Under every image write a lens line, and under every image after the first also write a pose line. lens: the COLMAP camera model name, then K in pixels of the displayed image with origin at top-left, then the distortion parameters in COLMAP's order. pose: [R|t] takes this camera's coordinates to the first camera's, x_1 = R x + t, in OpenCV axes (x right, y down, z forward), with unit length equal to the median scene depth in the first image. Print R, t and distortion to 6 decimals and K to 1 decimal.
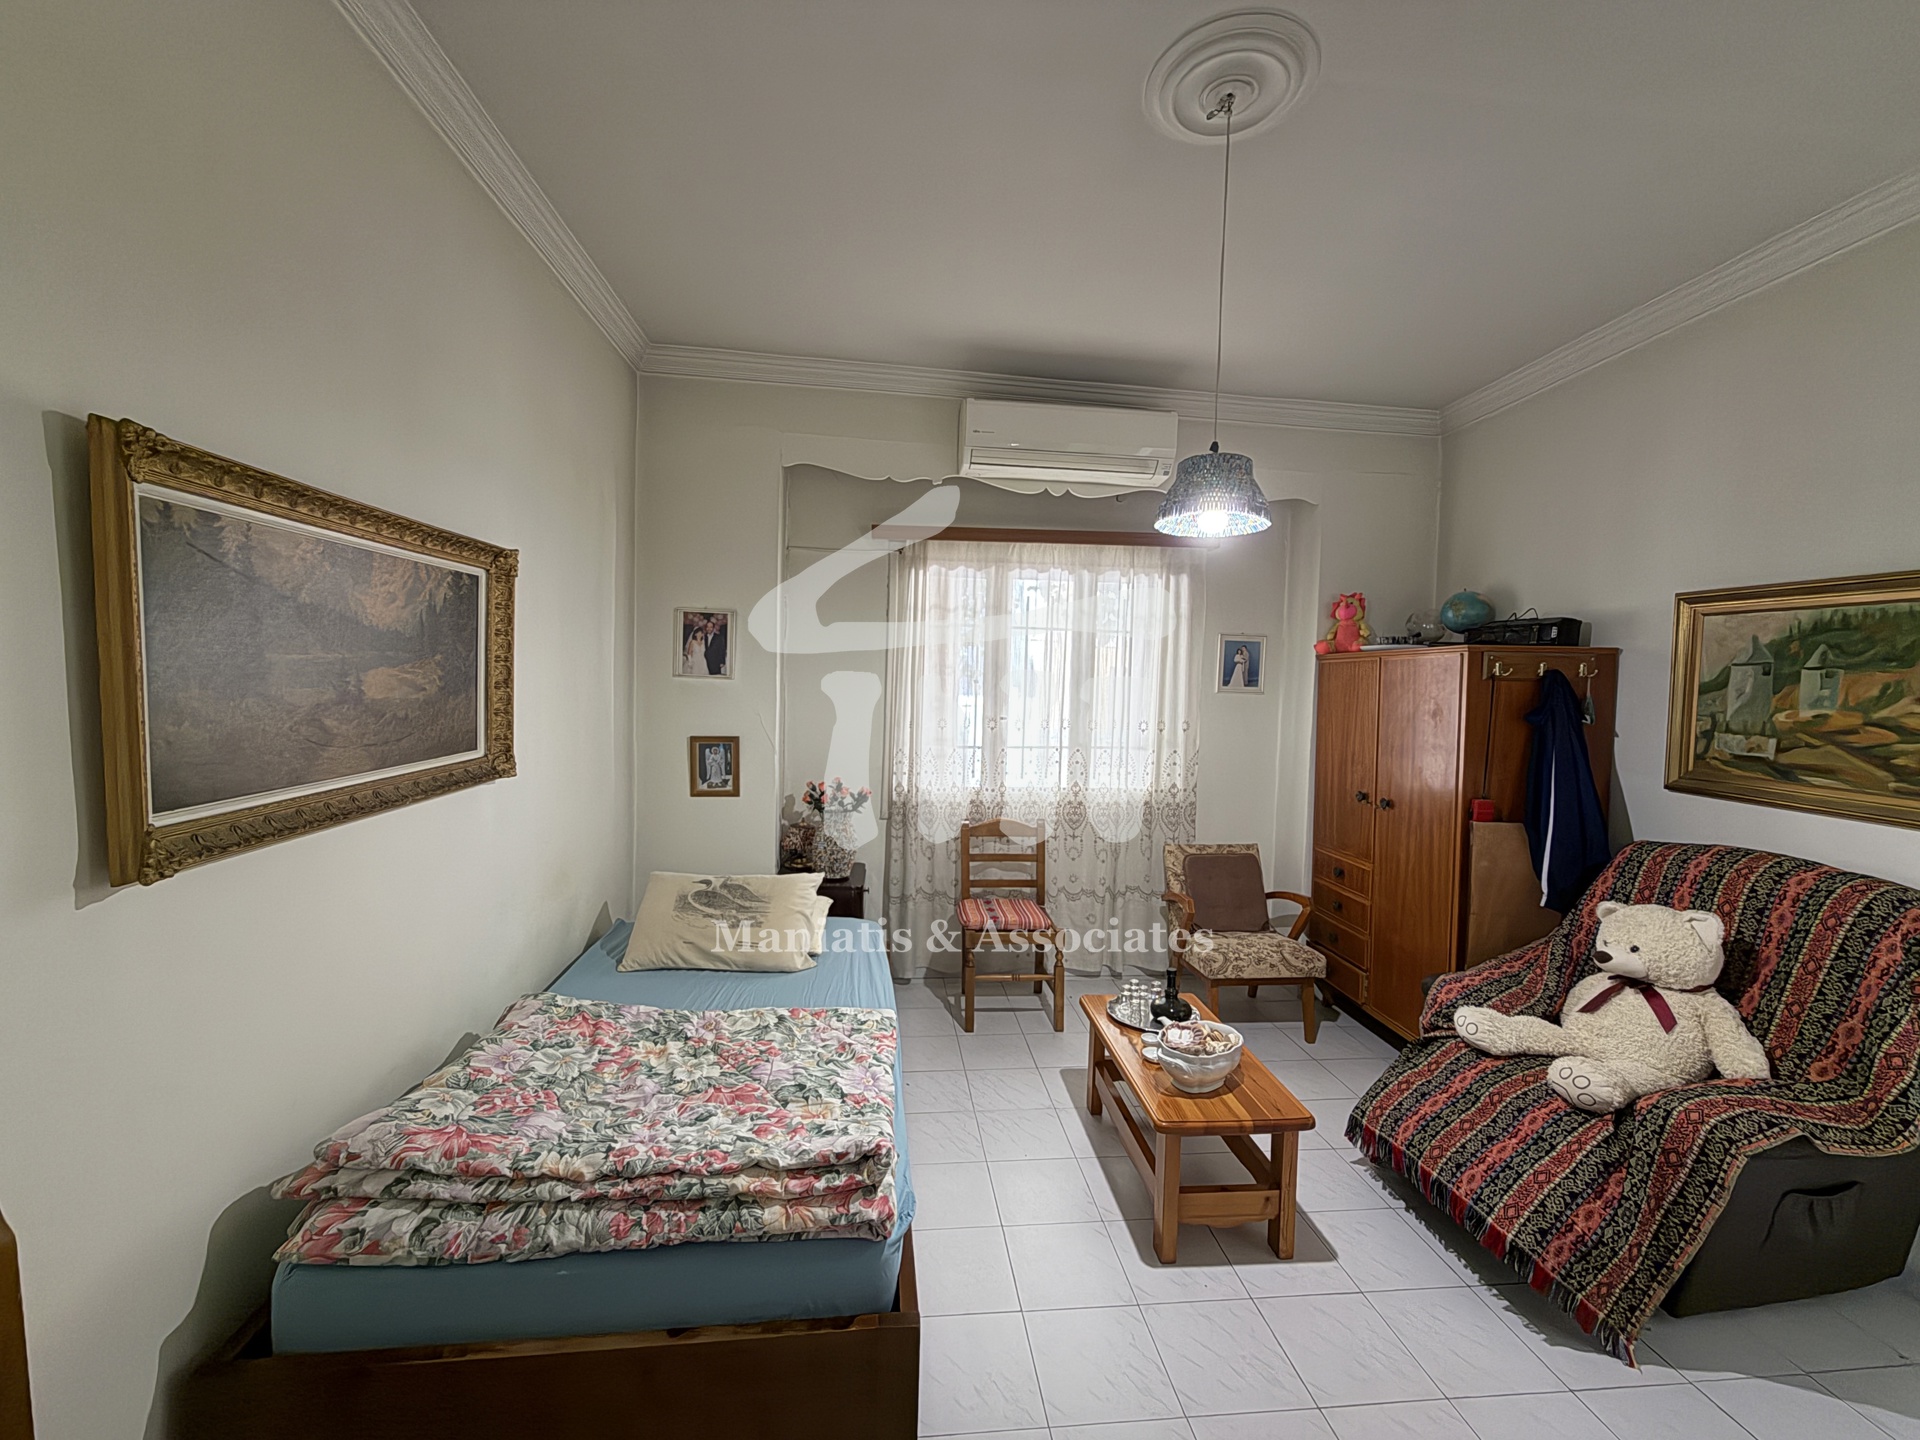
lens RADIAL K [[762.6, 0, 954.2], [0, 762.6, 719.6], [0, 0, 1]] dist [0.000262, -0.000565]
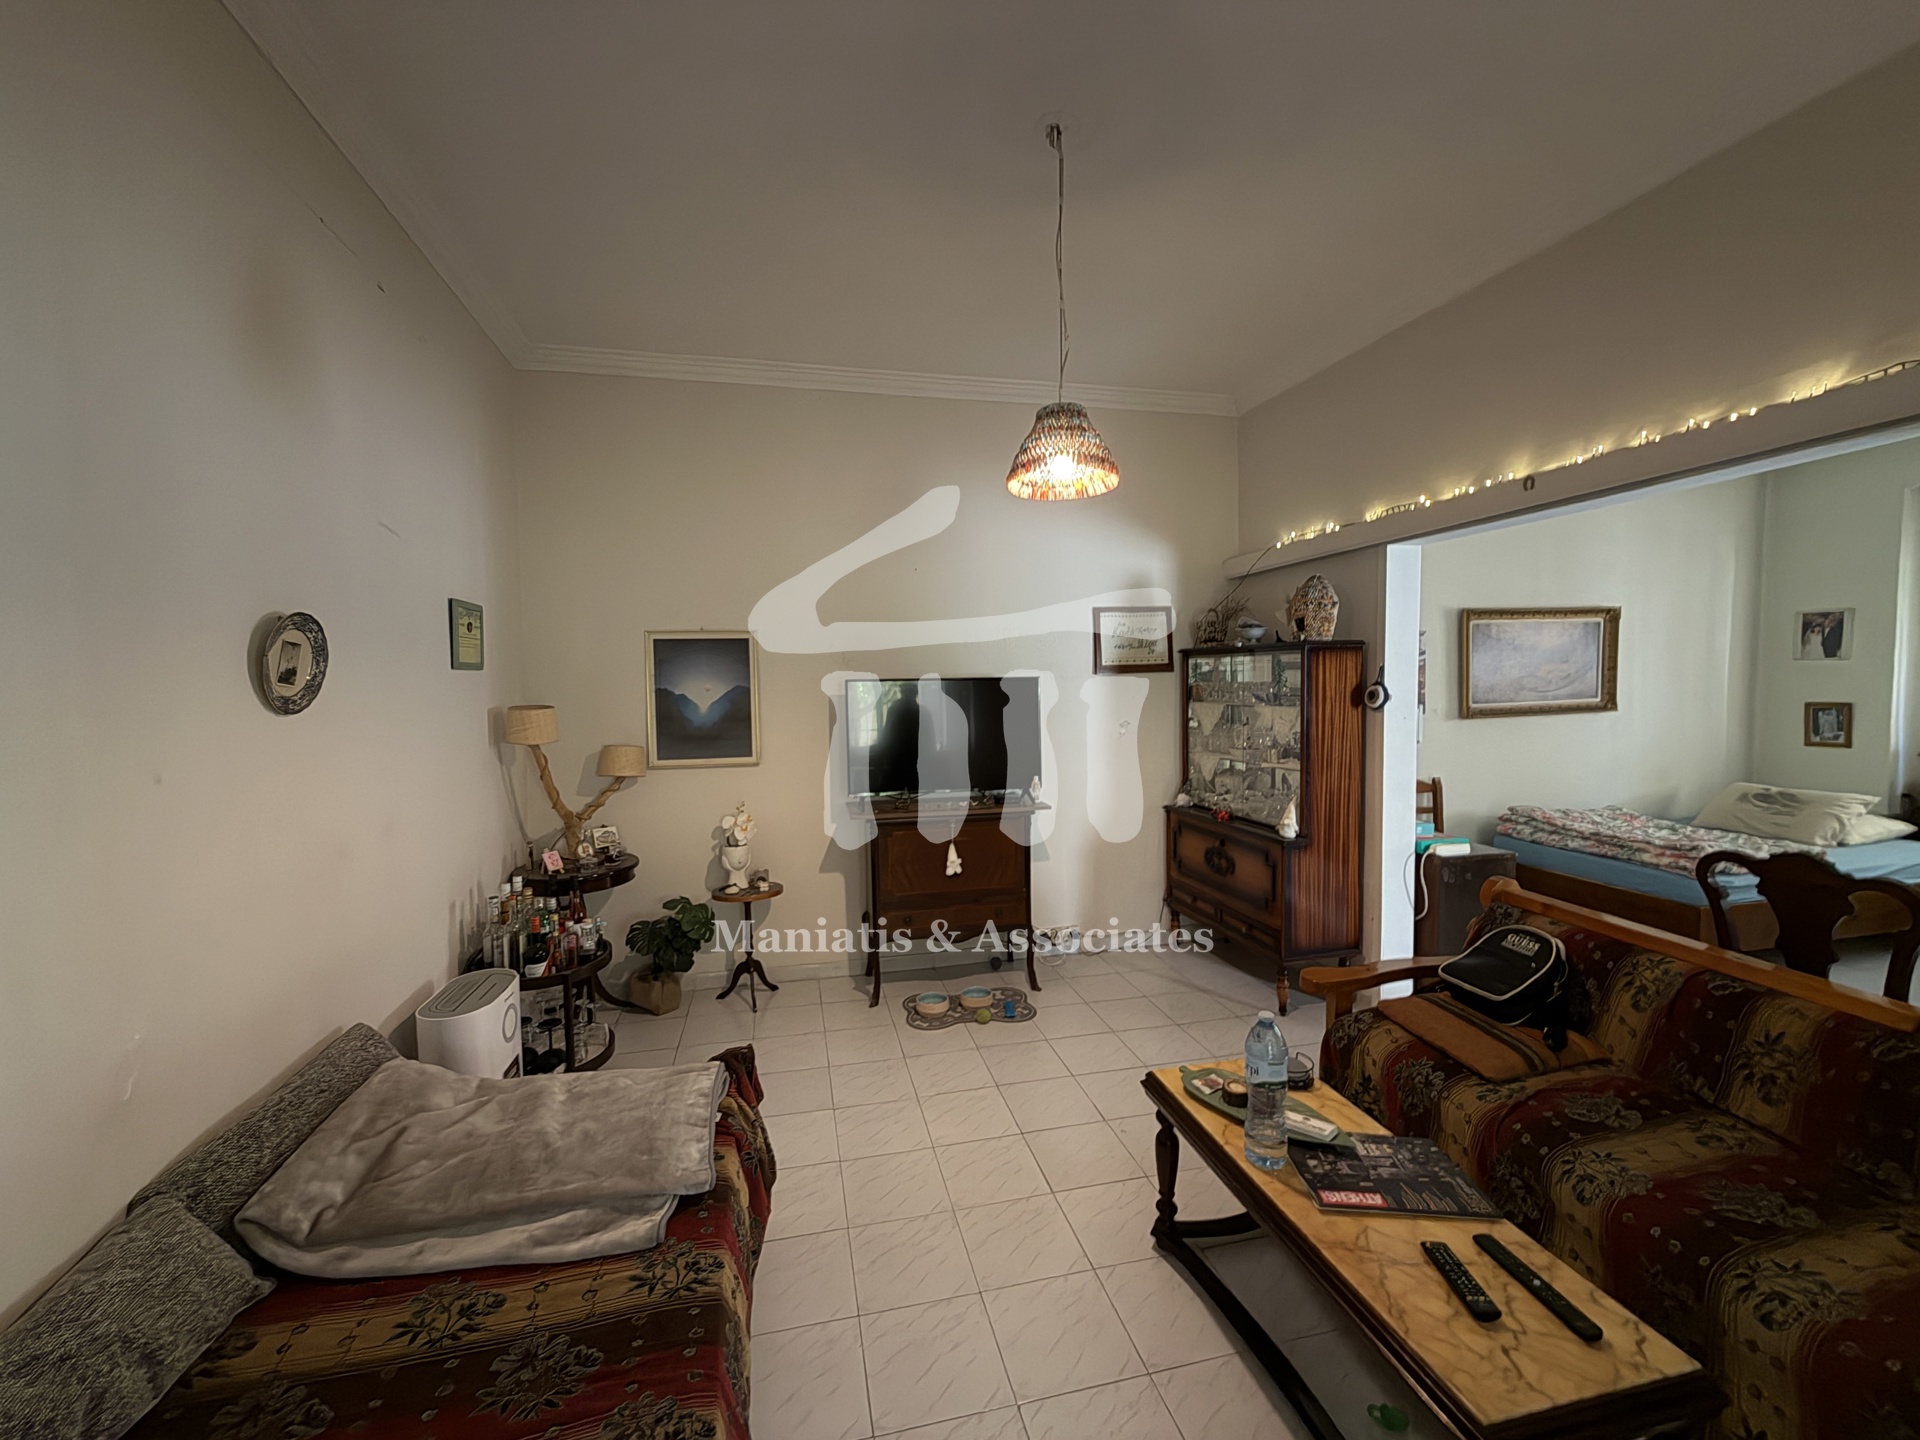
lens RADIAL K [[764.1, 0, 953.0], [0, 764.1, 719.6], [0, 0, 1]] dist [-0.001032, 0.000133]
pose [[0.115800, 0.025800, -0.992937, 1.394078], [-0.027171, 0.999371, 0.022798, 0.103077], [0.992901, 0.024339, 0.116428, -1.154374]]
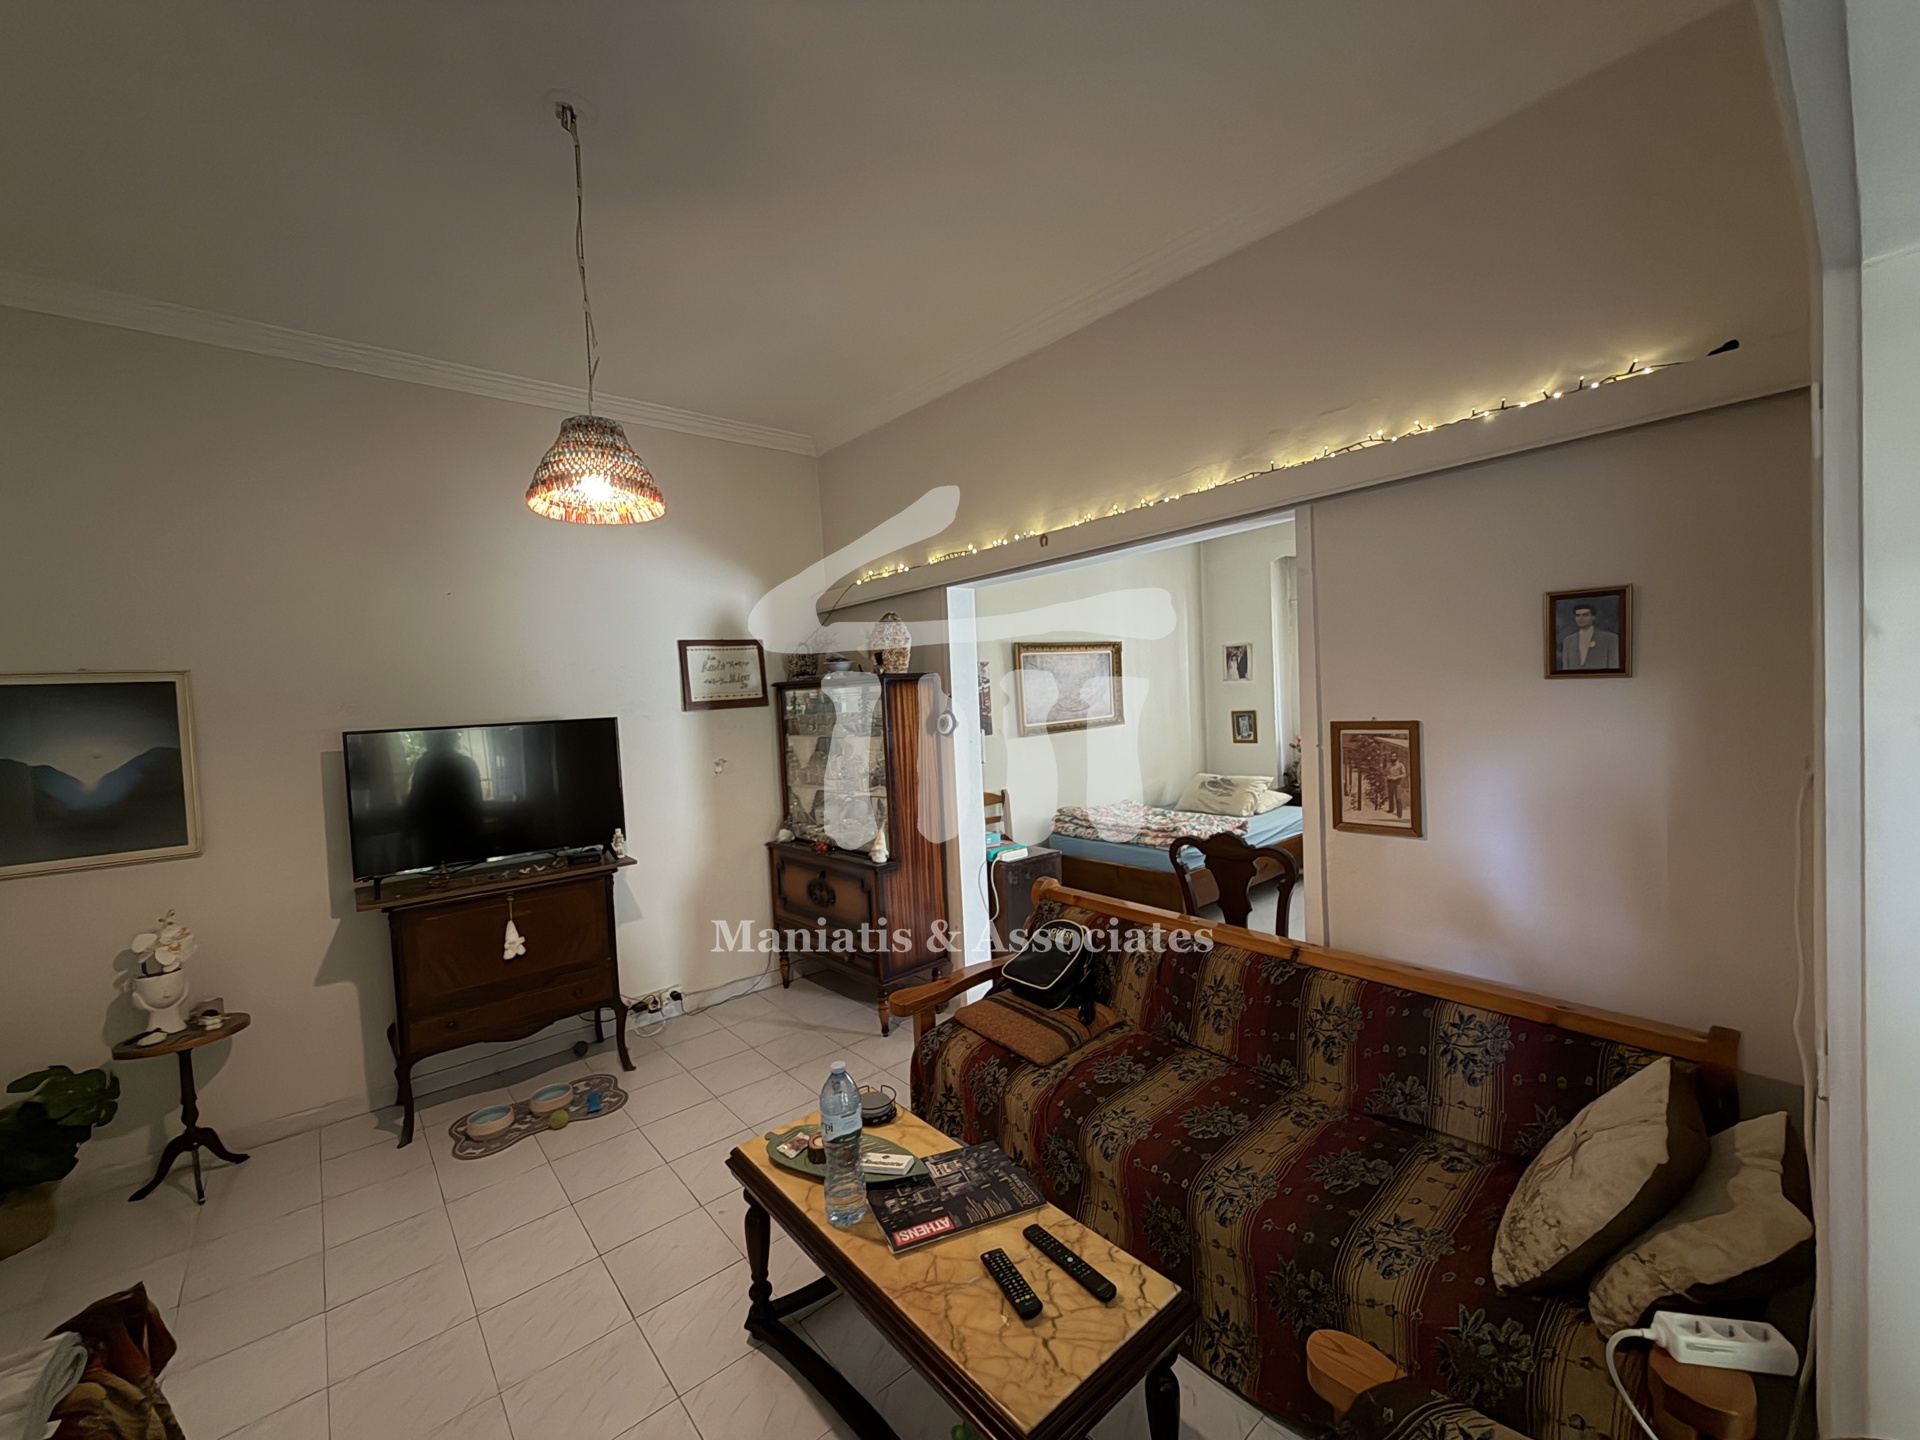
lens RADIAL K [[764.1, 0, 953.0], [0, 764.1, 719.6], [0, 0, 1]] dist [-0.001032, 0.000133]
pose [[0.562766, -0.025303, -0.826229, 1.366767], [0.024980, 0.999595, -0.013597, 0.082900], [0.826238, -0.012988, 0.563171, -1.069694]]
